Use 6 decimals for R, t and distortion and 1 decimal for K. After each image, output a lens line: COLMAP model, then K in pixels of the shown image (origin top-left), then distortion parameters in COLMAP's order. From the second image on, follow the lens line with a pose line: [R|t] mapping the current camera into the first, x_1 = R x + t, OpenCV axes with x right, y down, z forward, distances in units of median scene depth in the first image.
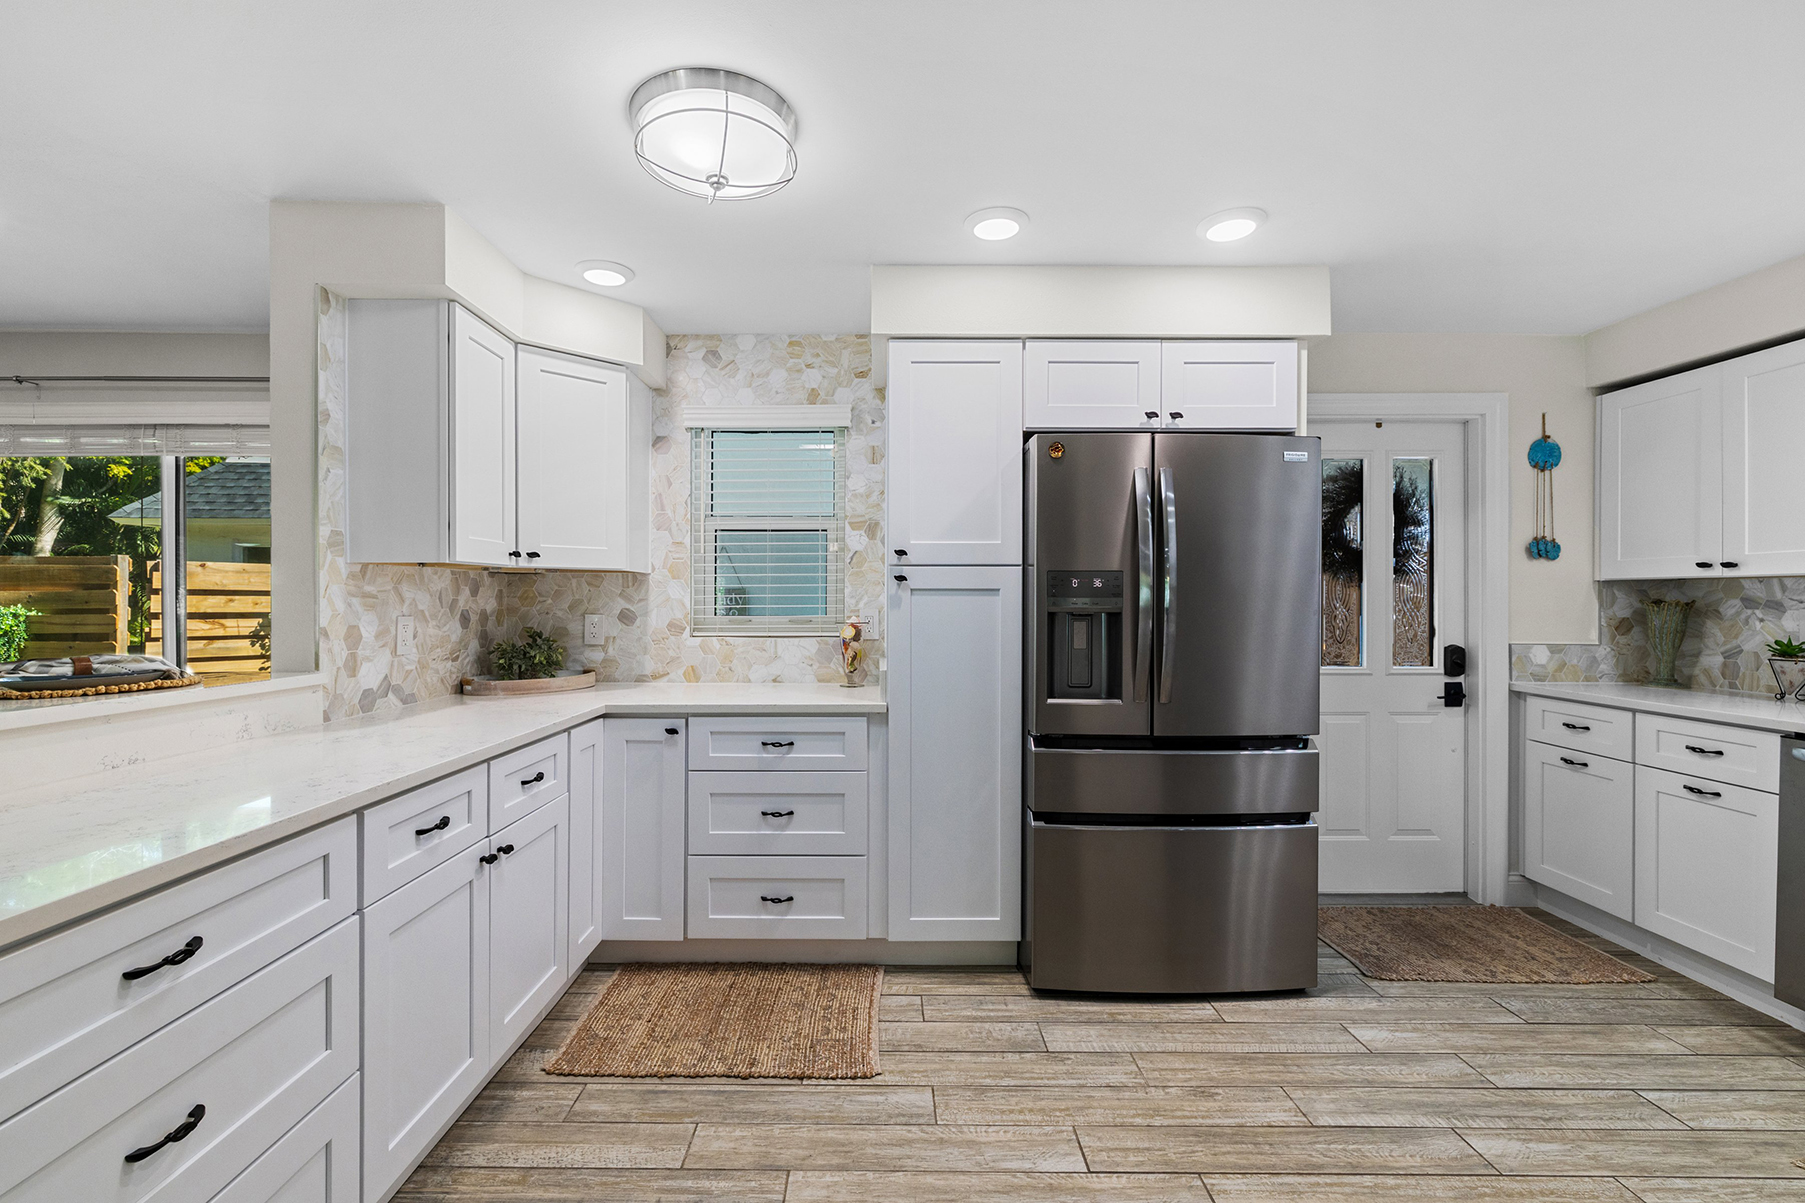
lens RADIAL K [[784.9, 0, 874.9], [0, 784.9, 602.9], [0, 0, 1]] dist [0.000261, 0.000574]
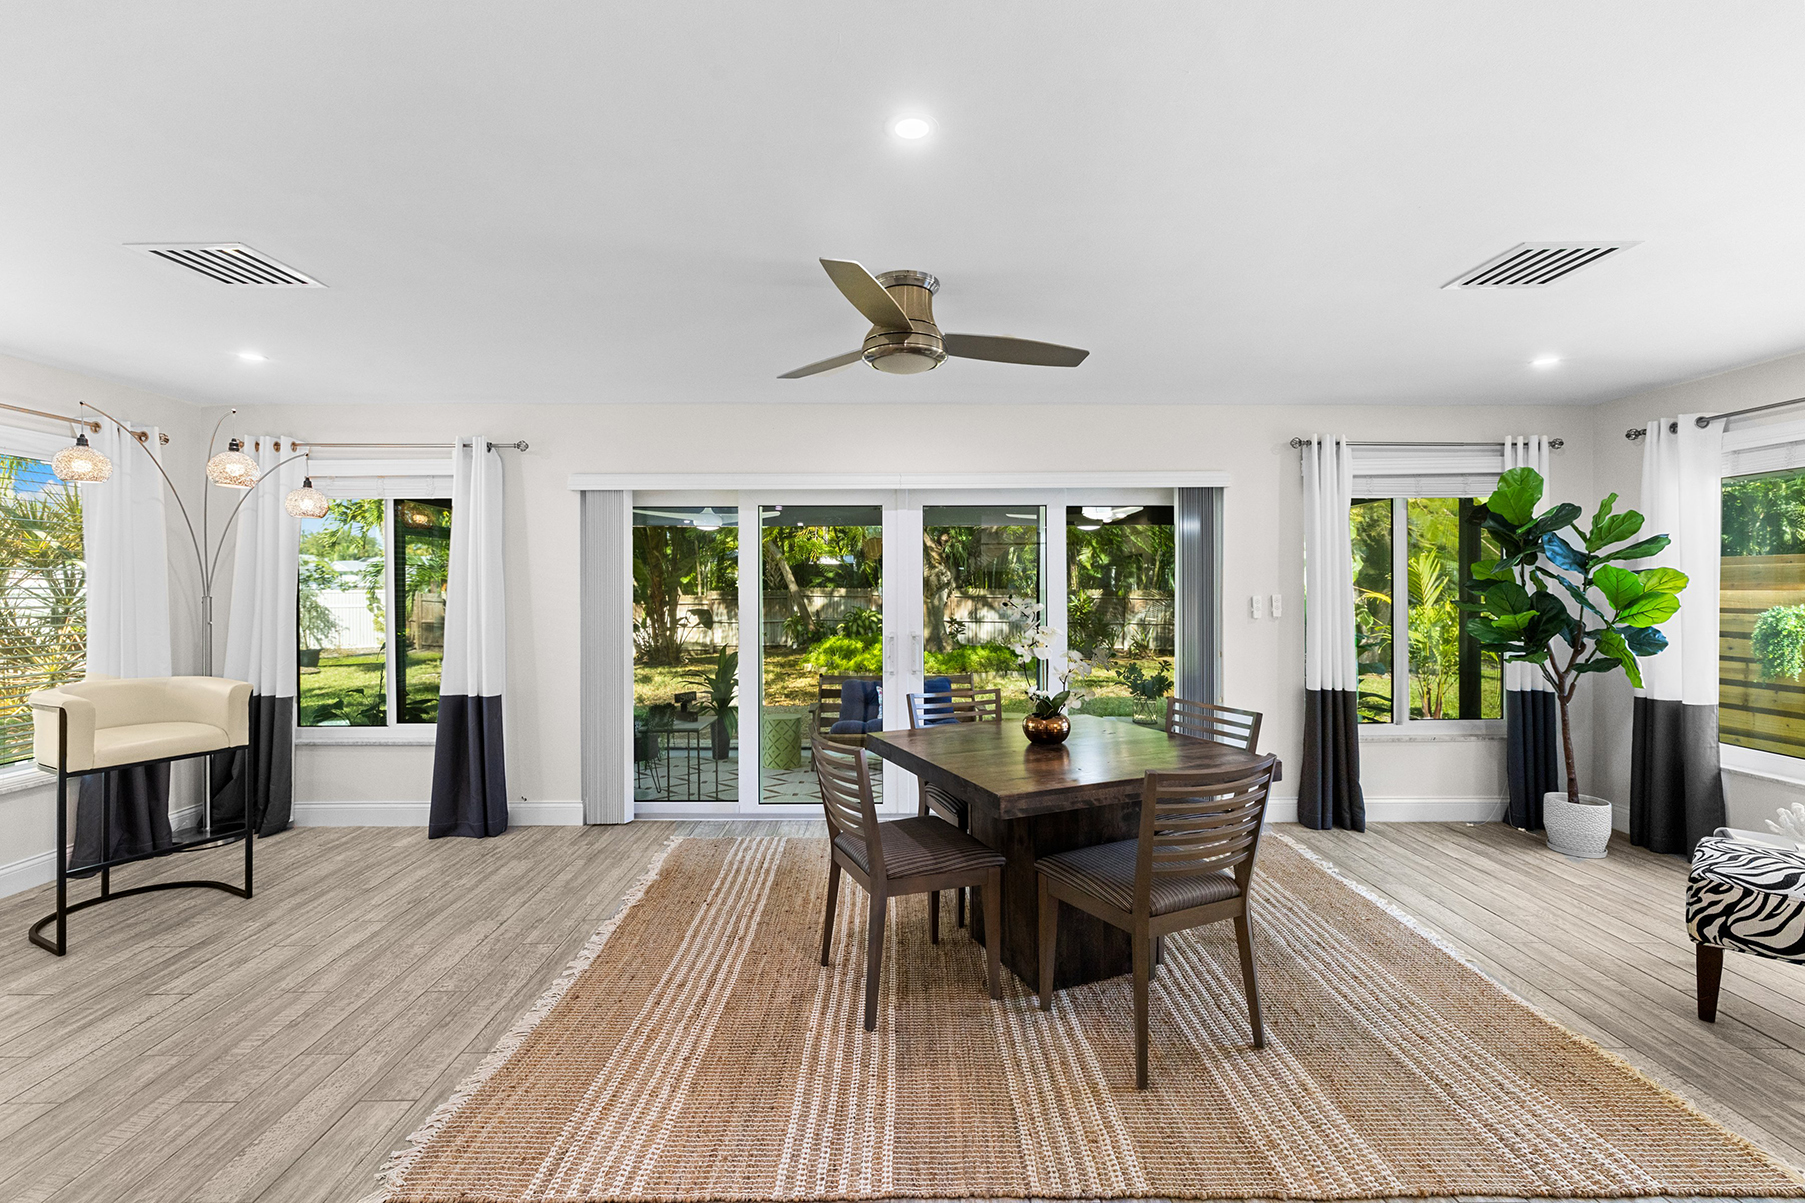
lens RADIAL K [[781.7, 0, 893.5], [0, 781.7, 584.7], [0, 0, 1]] dist [0.003107, 0.000824]
pose [[0.011948, -0.005310, -0.999915, -0.282617], [-0.002703, 0.999982, -0.005343, -0.028739], [0.999925, 0.002767, 0.011933, -0.240836]]
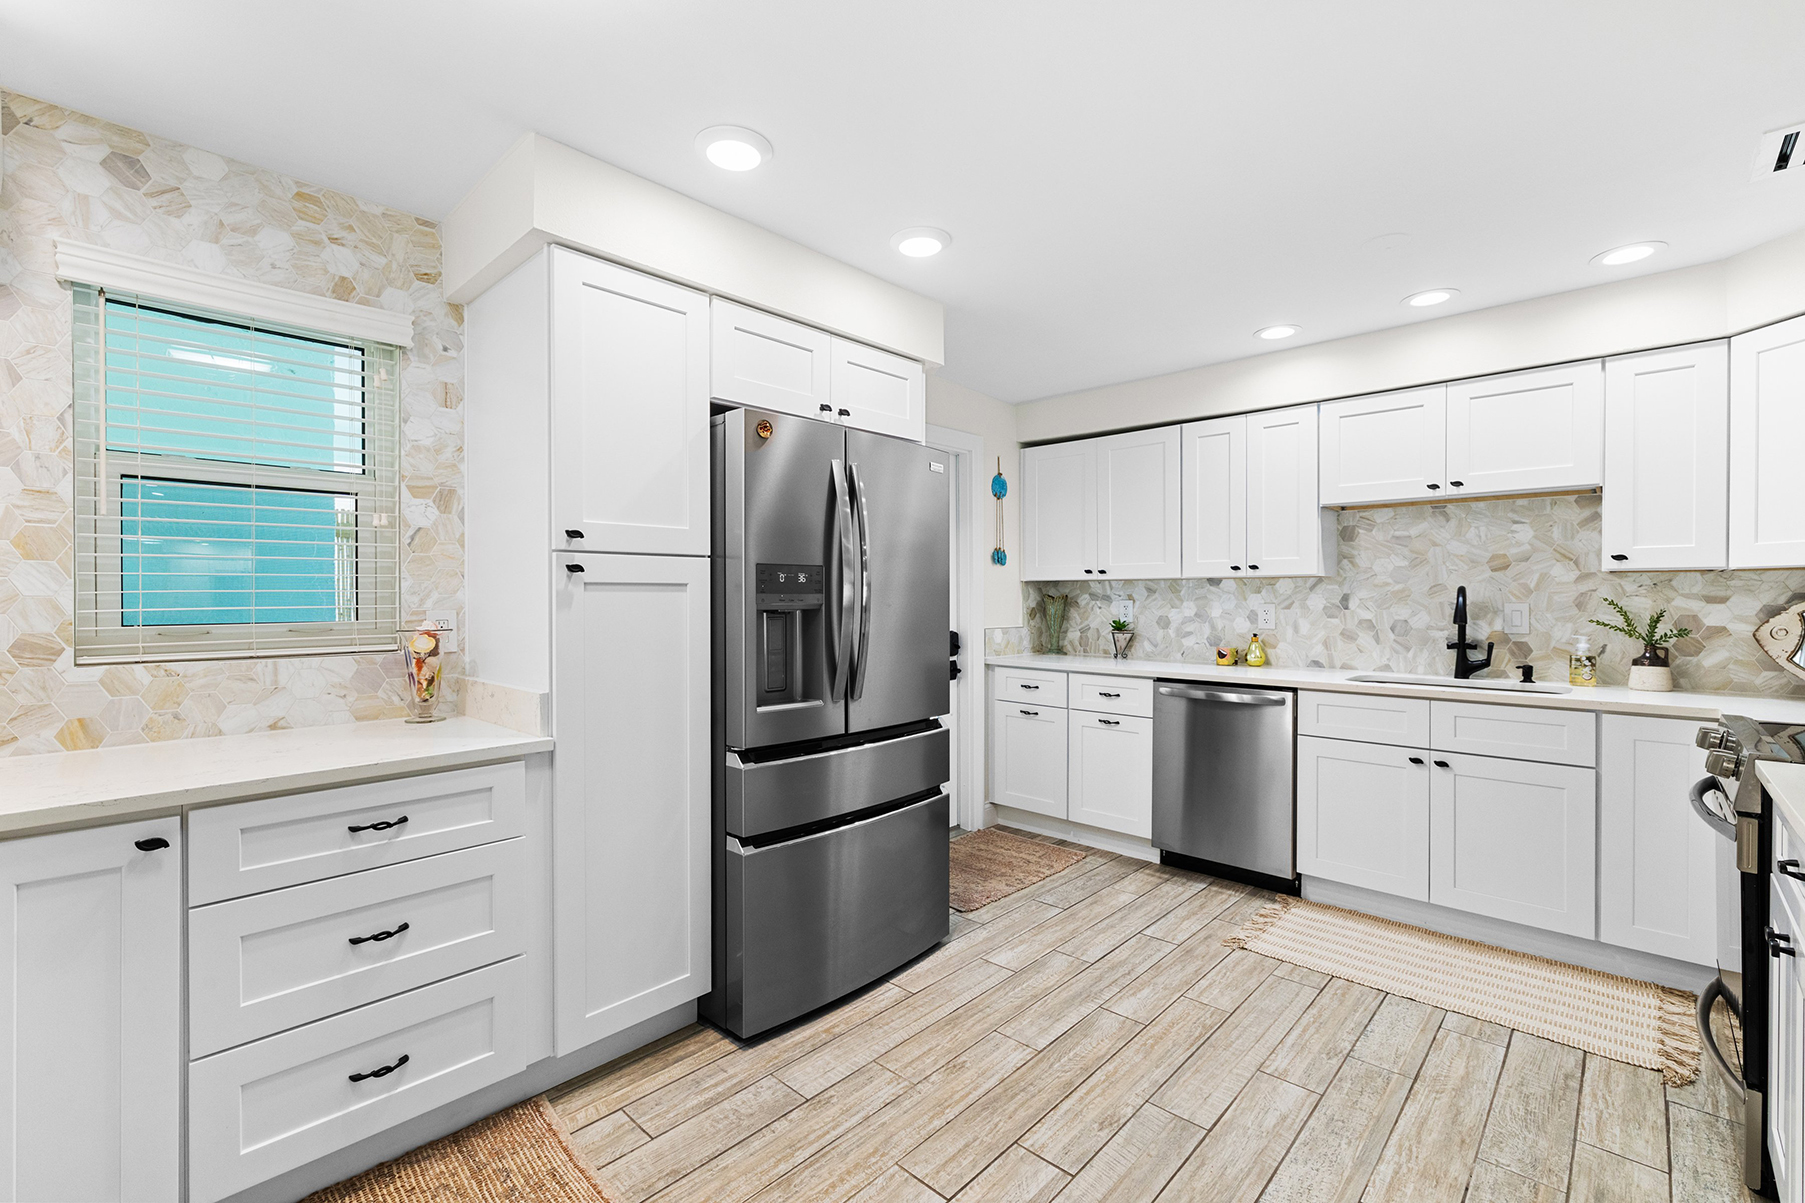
lens RADIAL K [[775.1, 0, 897.6], [0, 775.1, 601.7], [0, 0, 1]] dist [-0.000204, 0.001428]
pose [[0.686013, -0.008505, 0.727539, -0.248473], [0.006207, 0.999964, 0.005837, -0.001424], [-0.727562, 0.000512, 0.686041, 0.226463]]
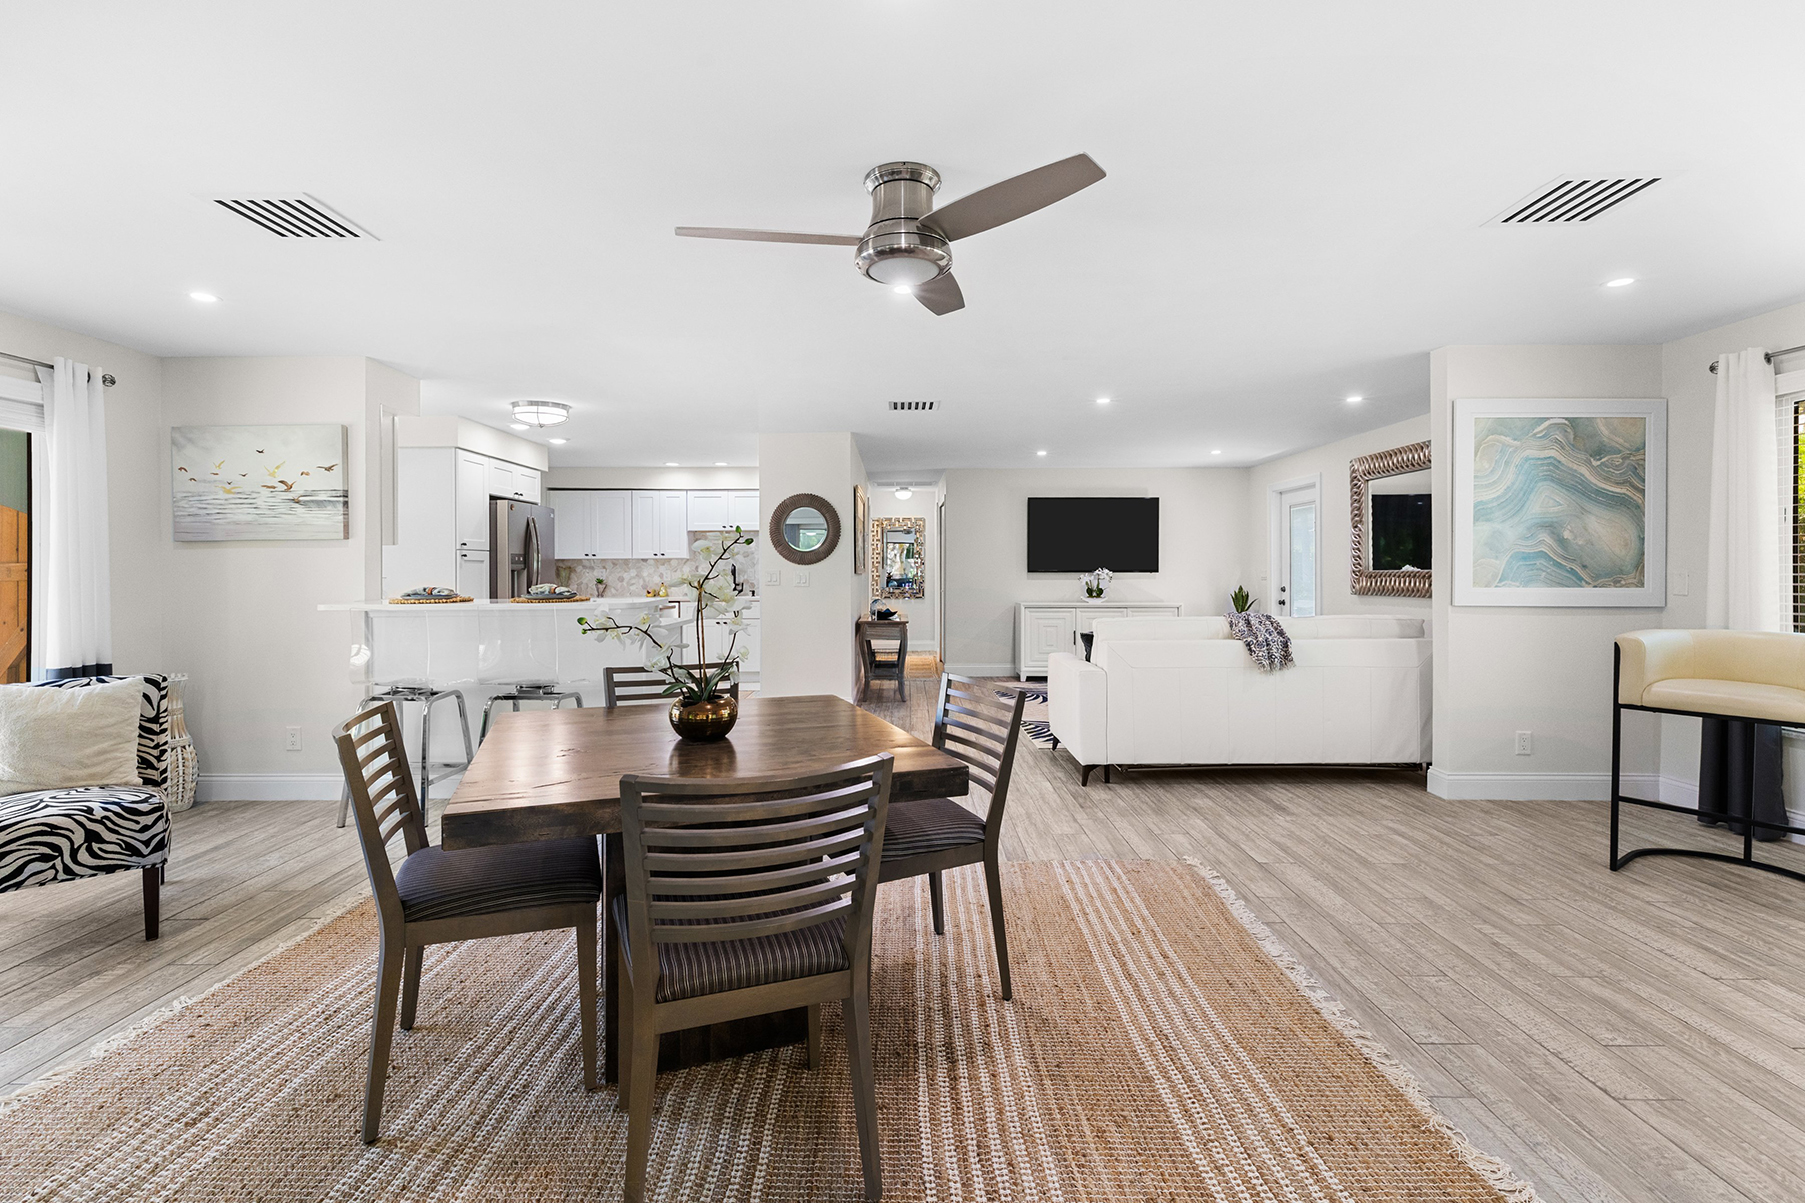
lens RADIAL K [[796.7, 0, 892.9], [0, 796.7, 571.9], [0, 0, 1]] dist [-0.000290, 0.000618]
pose [[0.005044, -0.004799, 0.999976, -1.913344], [0.008450, 0.999953, 0.004756, 0.013208], [-0.999952, 0.008426, 0.005085, -0.211015]]
